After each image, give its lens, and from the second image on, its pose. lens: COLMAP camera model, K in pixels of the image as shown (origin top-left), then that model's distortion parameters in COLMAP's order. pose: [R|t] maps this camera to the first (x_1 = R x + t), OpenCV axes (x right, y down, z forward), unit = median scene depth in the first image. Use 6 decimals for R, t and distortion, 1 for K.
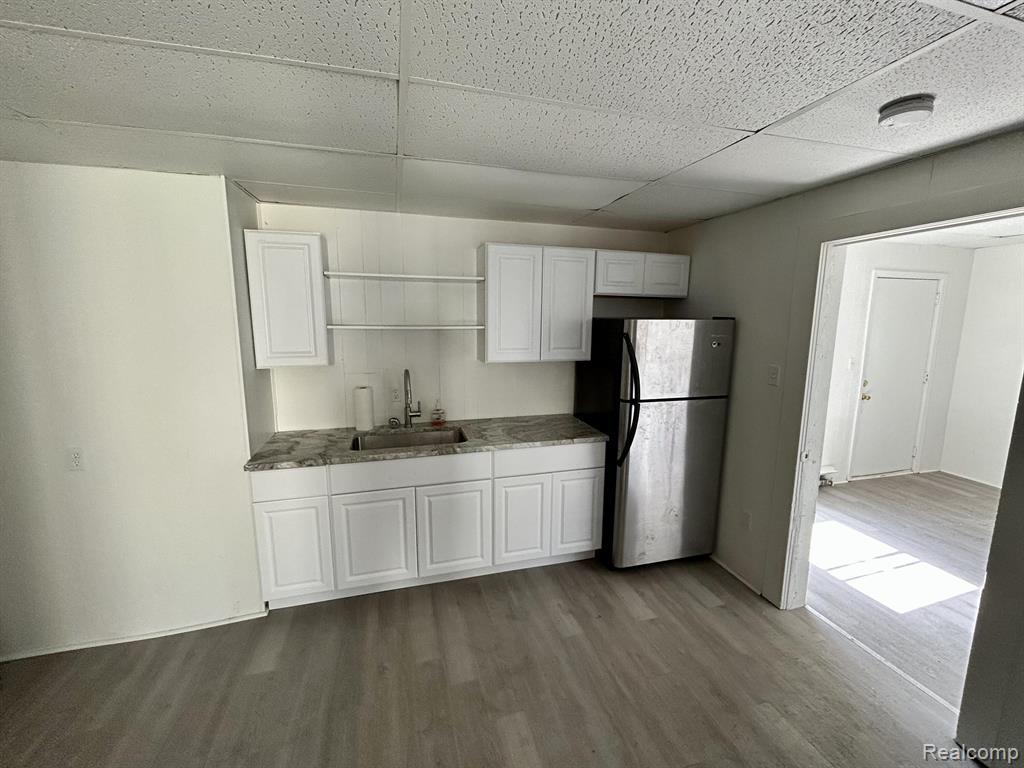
lens RADIAL K [[413.4, 0, 514.1], [0, 413.4, 382.3], [0, 0, 1]] dist [0.000828, -0.000248]
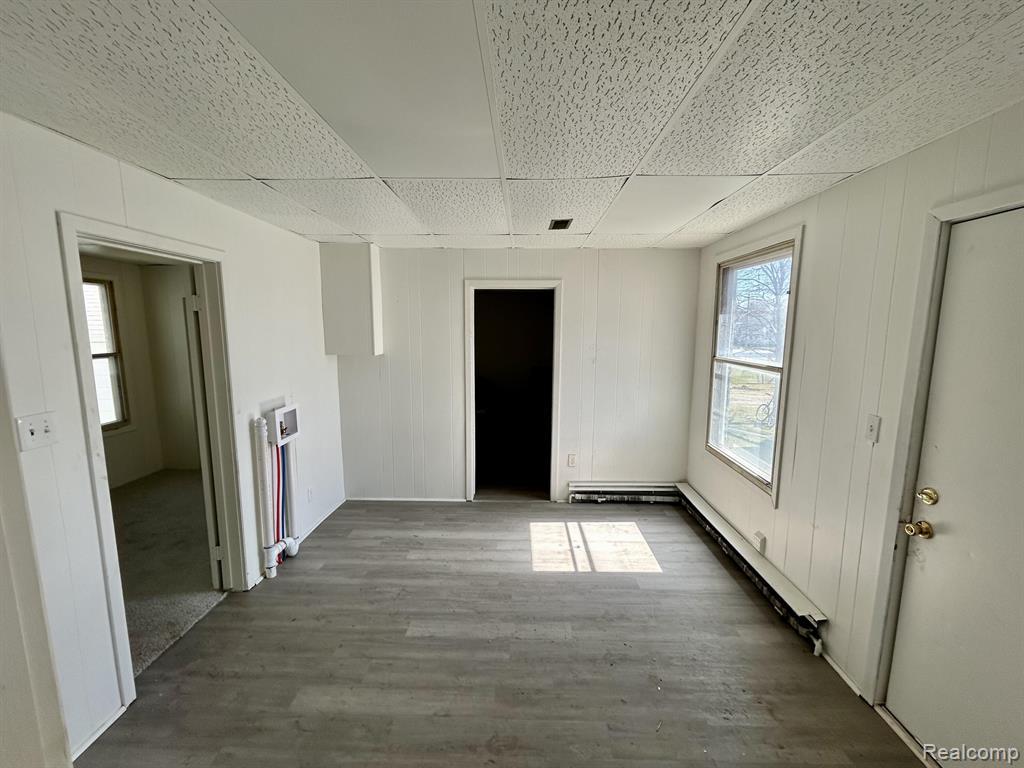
lens RADIAL K [[413.4, 0, 511.3], [0, 413.4, 383.3], [0, 0, 1]] dist [0.000828, -0.000248]
pose [[-0.311198, 0.120187, -0.942715, 2.578223], [-0.140930, 0.975167, 0.170846, -0.207171], [0.939838, 0.186024, -0.286532, 1.418209]]
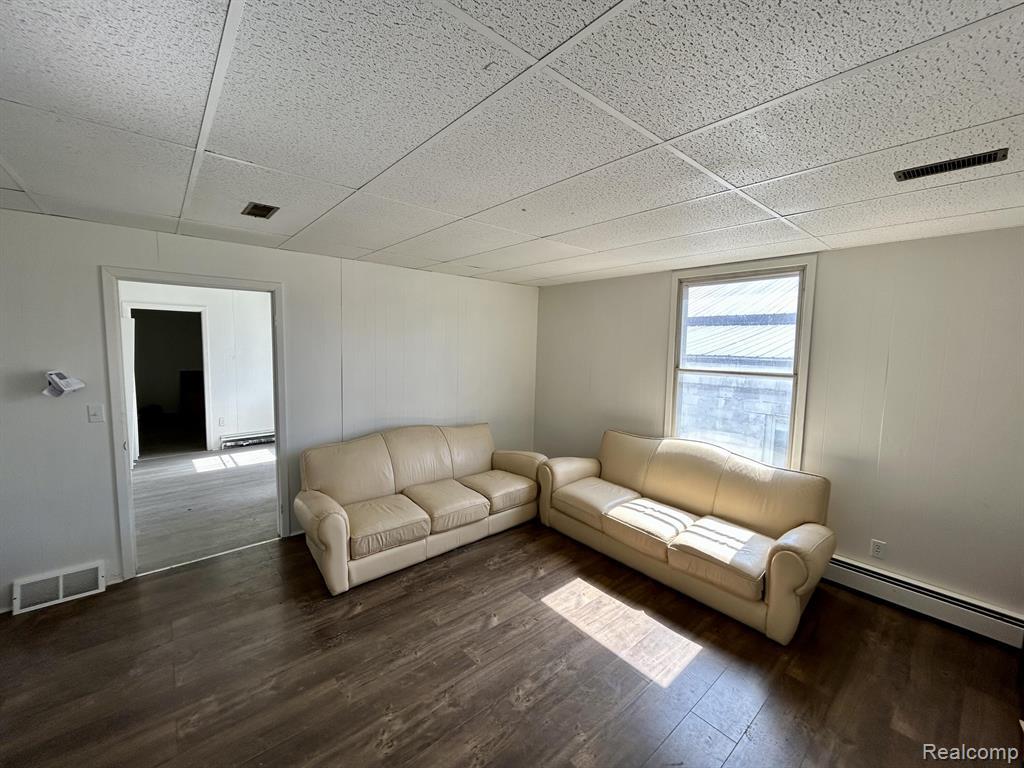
lens RADIAL K [[413.4, 0, 509.6], [0, 413.4, 386.9], [0, 0, 1]] dist [0.000828, -0.000248]
pose [[0.411426, 0.096211, -0.906351, 4.228999], [-0.150480, 0.987937, 0.036563, -0.244159], [0.898935, 0.121344, 0.420940, 1.769994]]
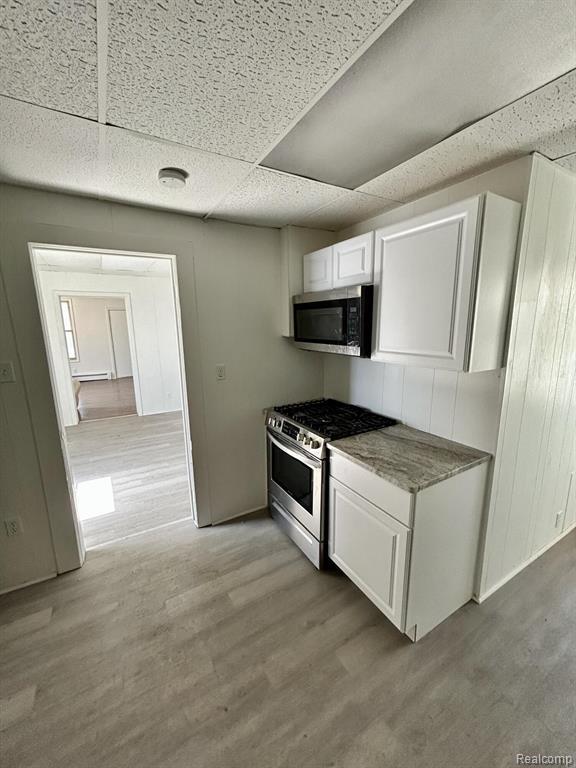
lens RADIAL K [[310.0, 0, 287.3], [0, 310.0, 384.9], [0, 0, 1]] dist [0.000828, -0.000248]
pose [[-0.248302, -0.193848, 0.949089, -0.260159], [0.155916, 0.959000, 0.236663, -0.065764], [-0.956053, 0.206742, -0.207897, 0.588684]]
